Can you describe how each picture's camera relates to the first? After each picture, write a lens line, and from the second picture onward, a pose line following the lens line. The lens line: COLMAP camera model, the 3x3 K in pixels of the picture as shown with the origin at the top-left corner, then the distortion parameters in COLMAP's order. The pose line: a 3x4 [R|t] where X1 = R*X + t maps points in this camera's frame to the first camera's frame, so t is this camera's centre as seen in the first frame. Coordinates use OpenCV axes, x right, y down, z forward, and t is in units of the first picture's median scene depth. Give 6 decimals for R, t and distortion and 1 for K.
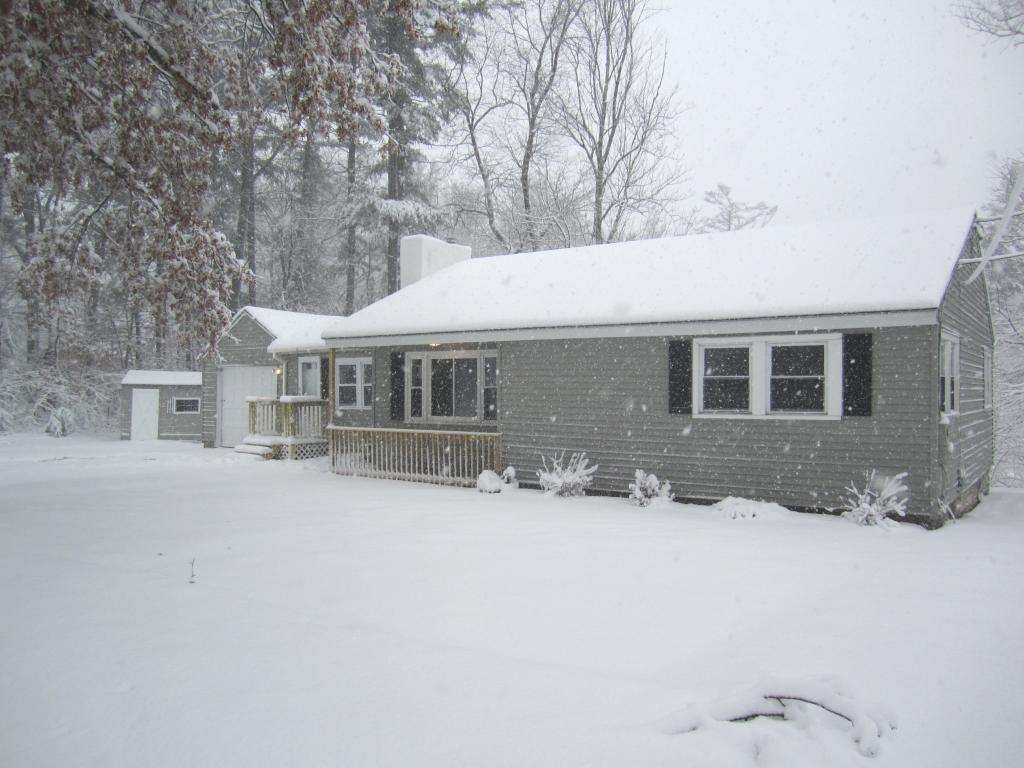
lens RADIAL K [[845.7, 0, 508.2], [0, 845.7, 386.6], [0, 0, 1]] dist [-0.066788, 0.032744]
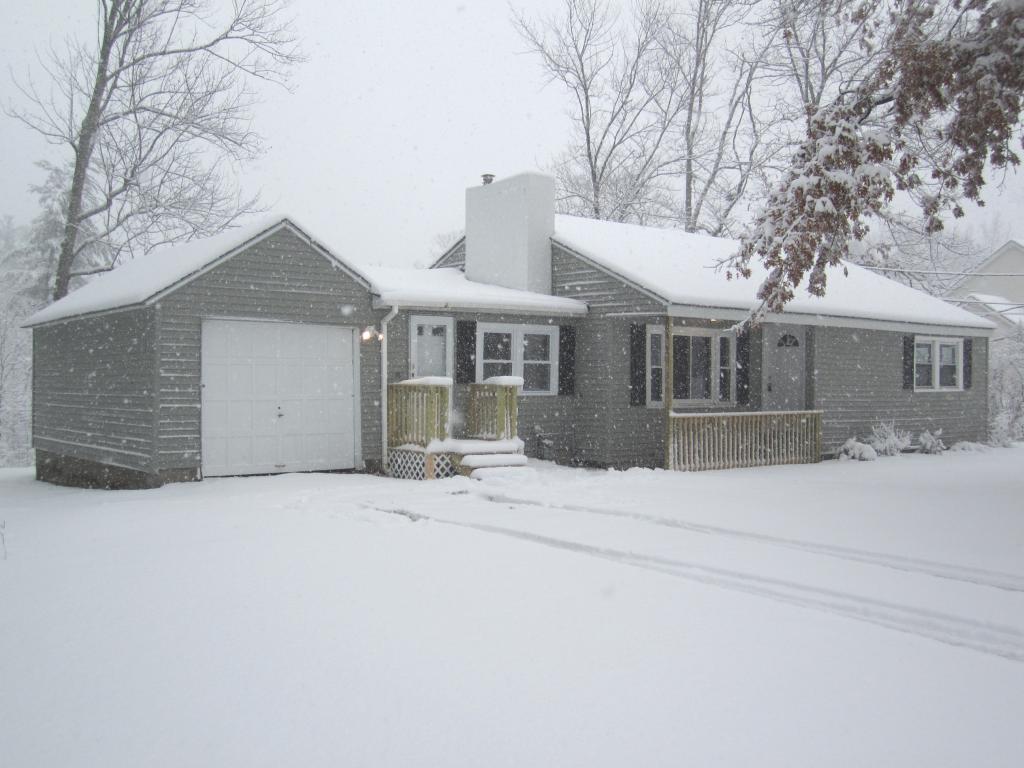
lens RADIAL K [[1025.9, 0, 515.4], [0, 1025.9, 387.6], [0, 0, 1]] dist [-0.078009, 0.000000]
pose [[0.279787, -0.007709, 0.960031, -1.188165], [-0.007667, 0.999918, 0.010264, 0.012971], [-0.960032, -0.010232, 0.279705, 0.872889]]
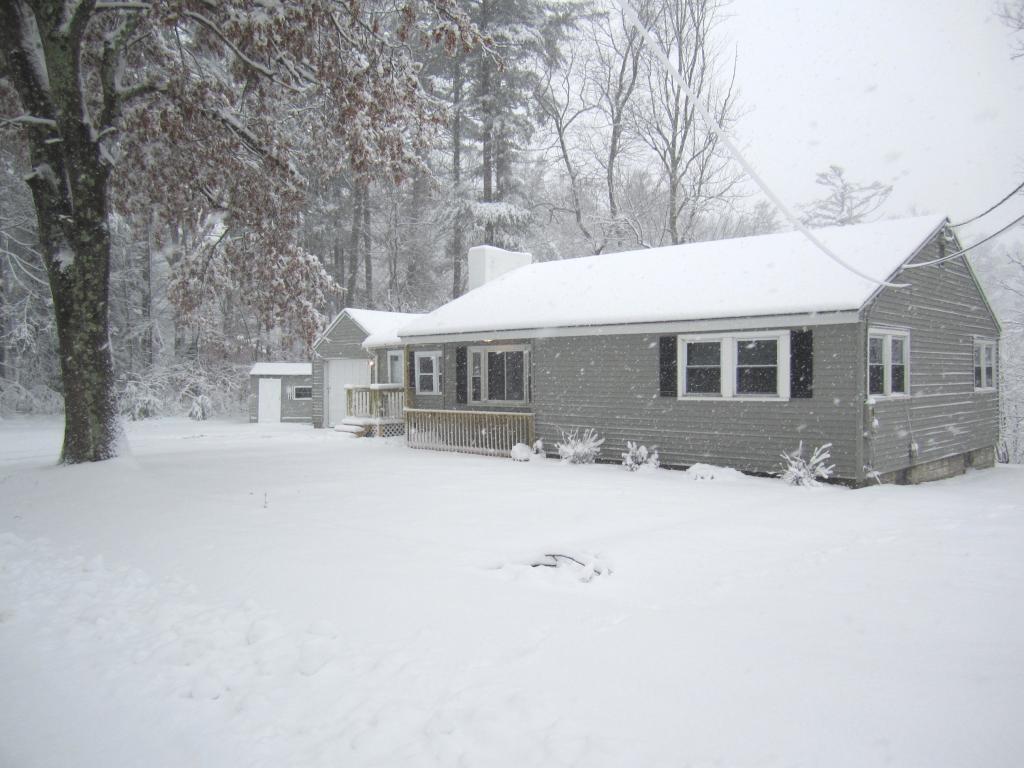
lens RADIAL K [[845.7, 0, 506.5], [0, 845.7, 390.0], [0, 0, 1]] dist [-0.066788, 0.032744]
pose [[0.988311, -0.006761, -0.152302, 0.119584], [0.009976, 0.999743, 0.020355, -0.003485], [0.152125, -0.021637, 0.988124, -0.184370]]
